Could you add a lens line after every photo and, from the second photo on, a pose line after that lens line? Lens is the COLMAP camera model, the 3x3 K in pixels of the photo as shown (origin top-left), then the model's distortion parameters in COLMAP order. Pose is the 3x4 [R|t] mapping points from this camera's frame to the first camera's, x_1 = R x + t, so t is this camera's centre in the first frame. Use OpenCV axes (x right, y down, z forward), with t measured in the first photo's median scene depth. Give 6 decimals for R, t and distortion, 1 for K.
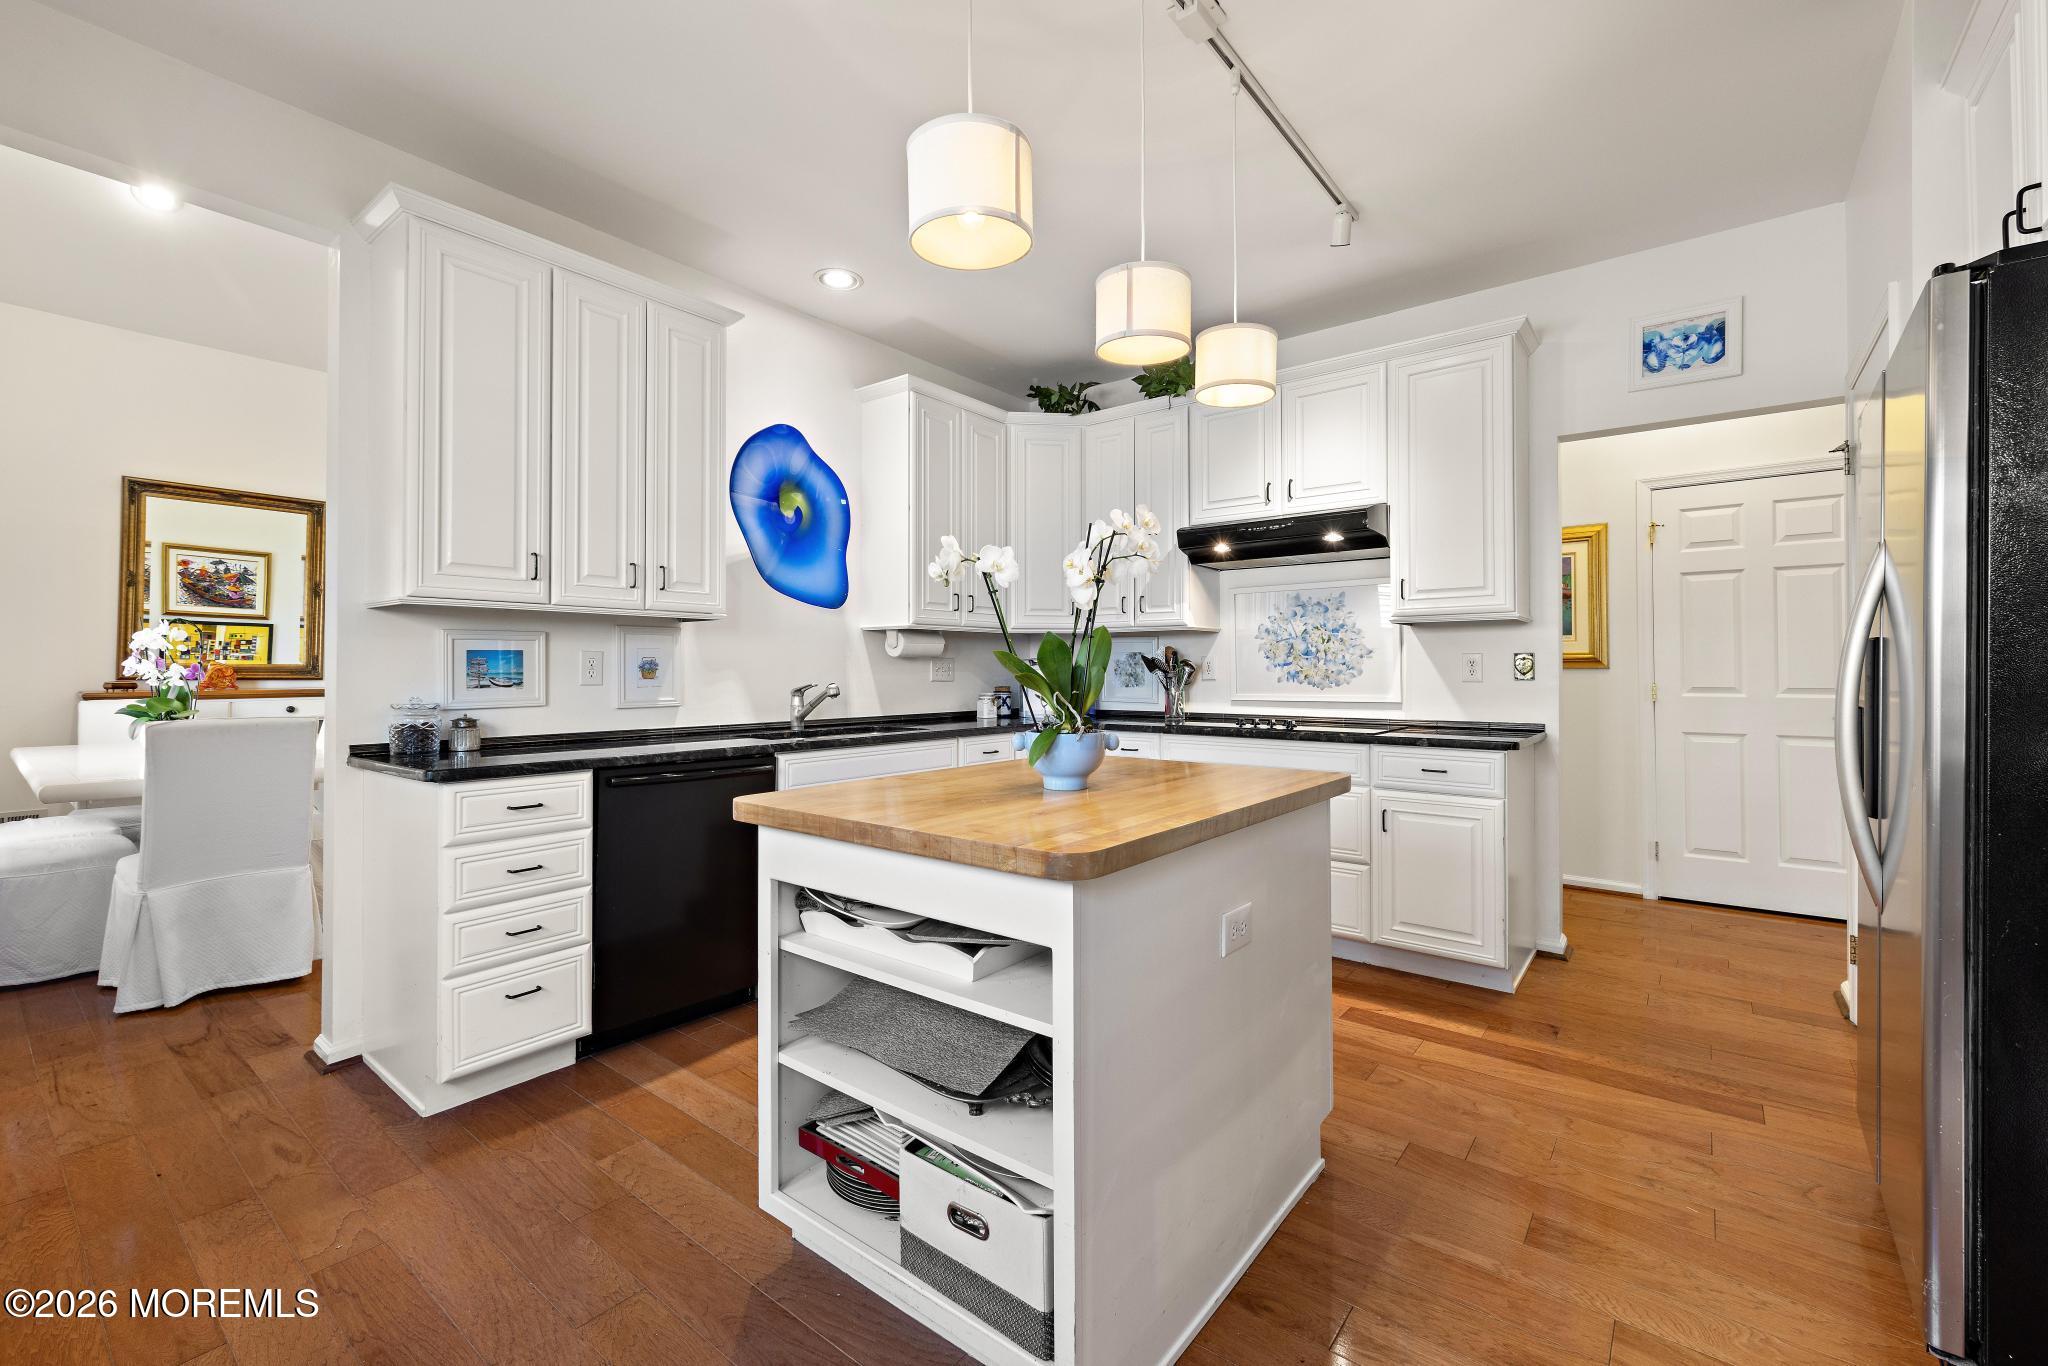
lens RADIAL K [[838.0, 0, 1016.7], [0, 838.0, 663.2], [0, 0, 1]] dist [0.006358, -0.001249]
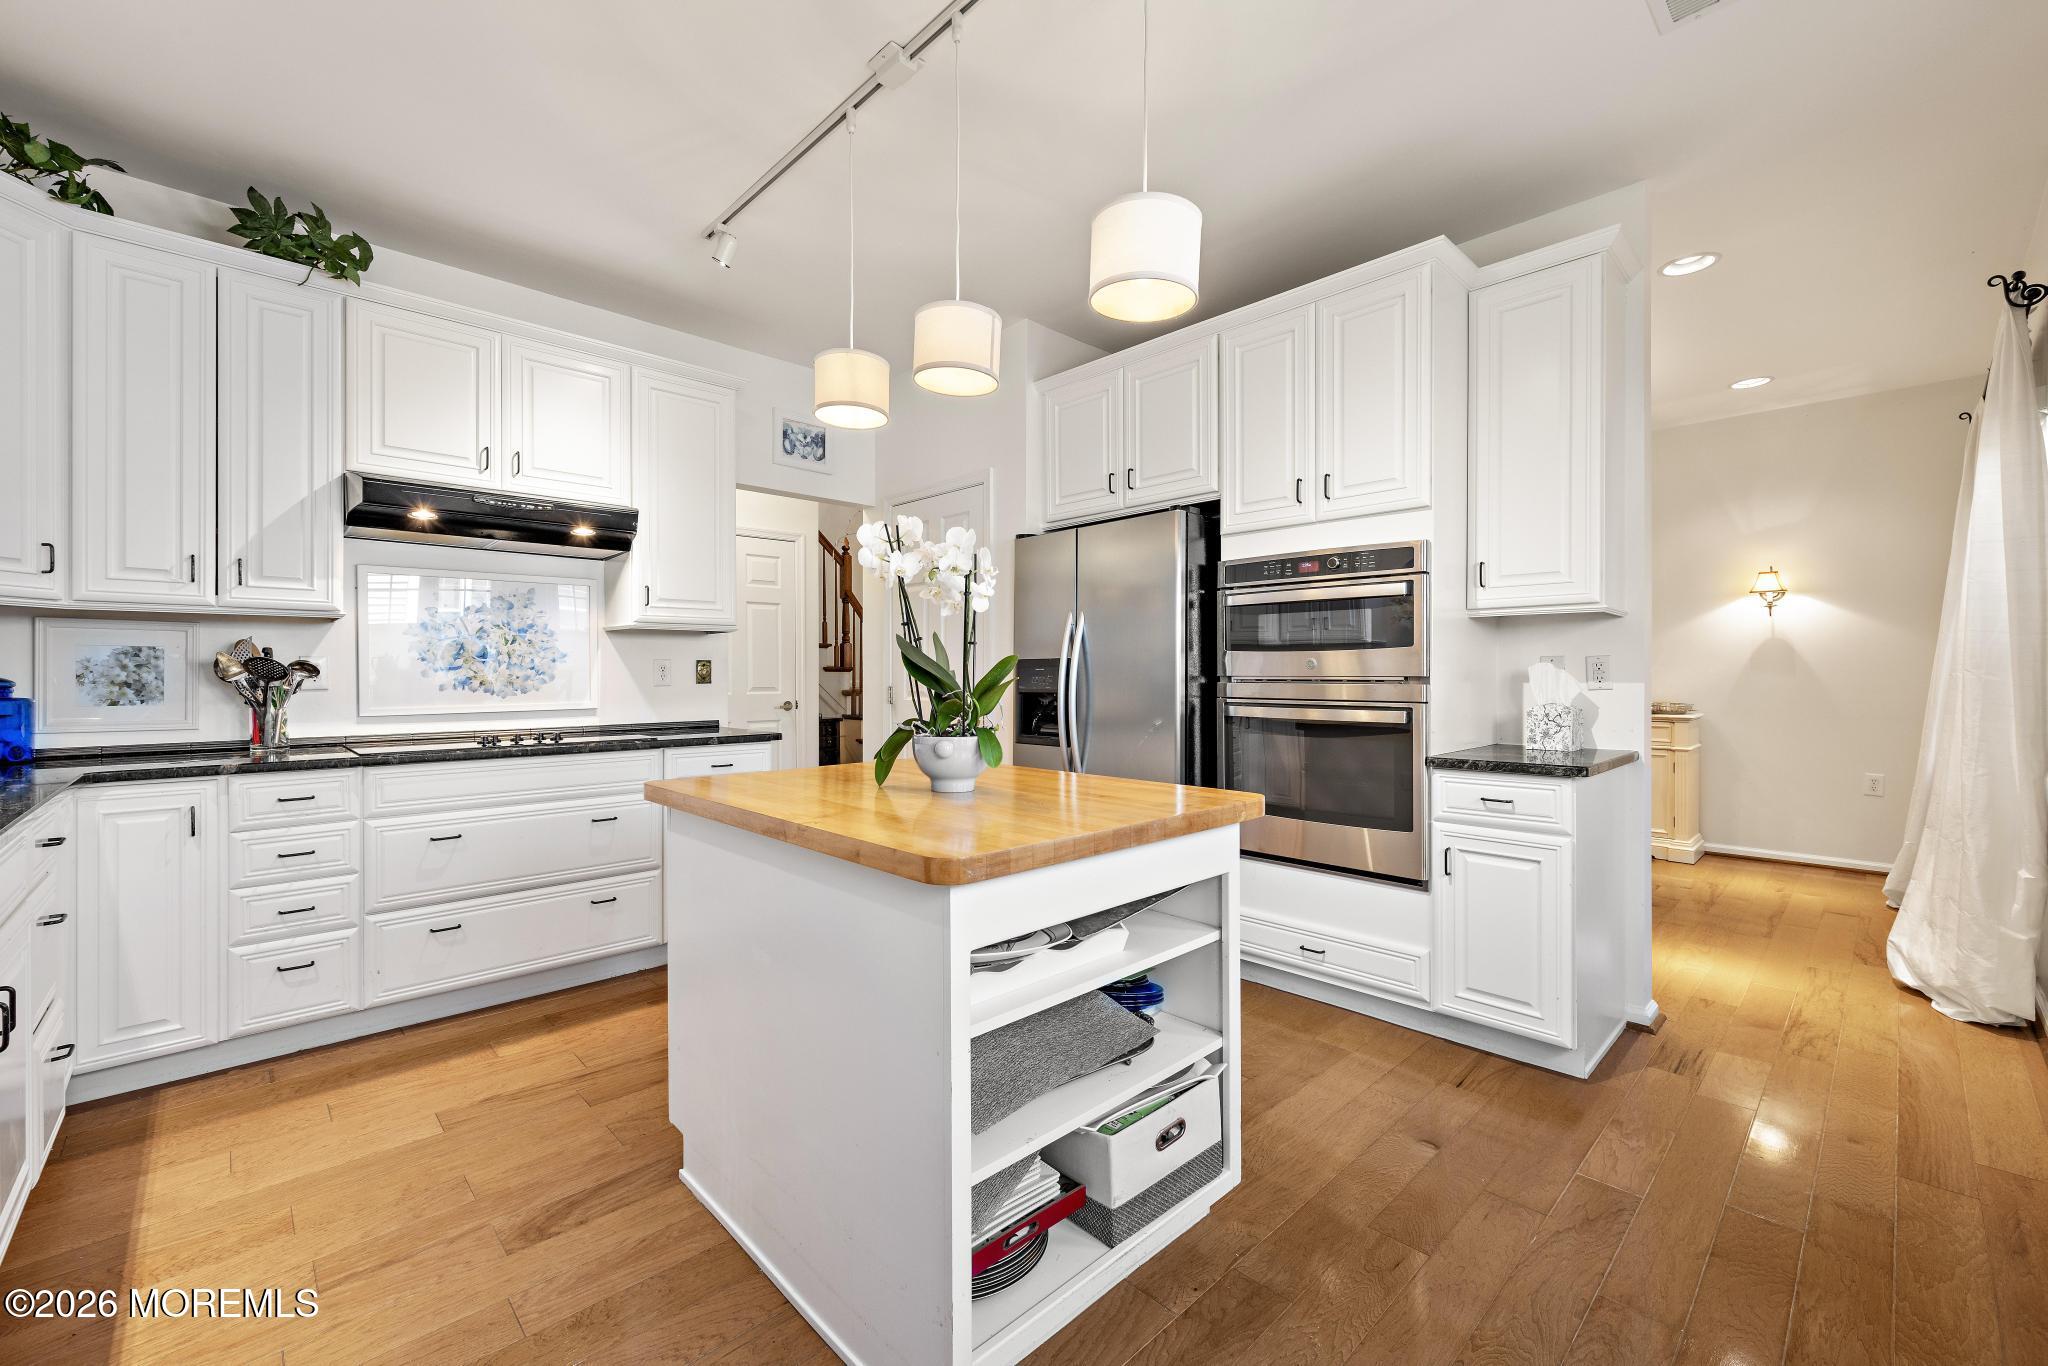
lens RADIAL K [[838.0, 0, 1027.2], [0, 838.0, 675.2], [0, 0, 1]] dist [0.006358, -0.001249]
pose [[0.143333, -0.002018, 0.989672, -0.454267], [-0.005552, 0.999981, 0.002843, 0.002722], [-0.989659, -0.005902, 0.143319, 0.370430]]
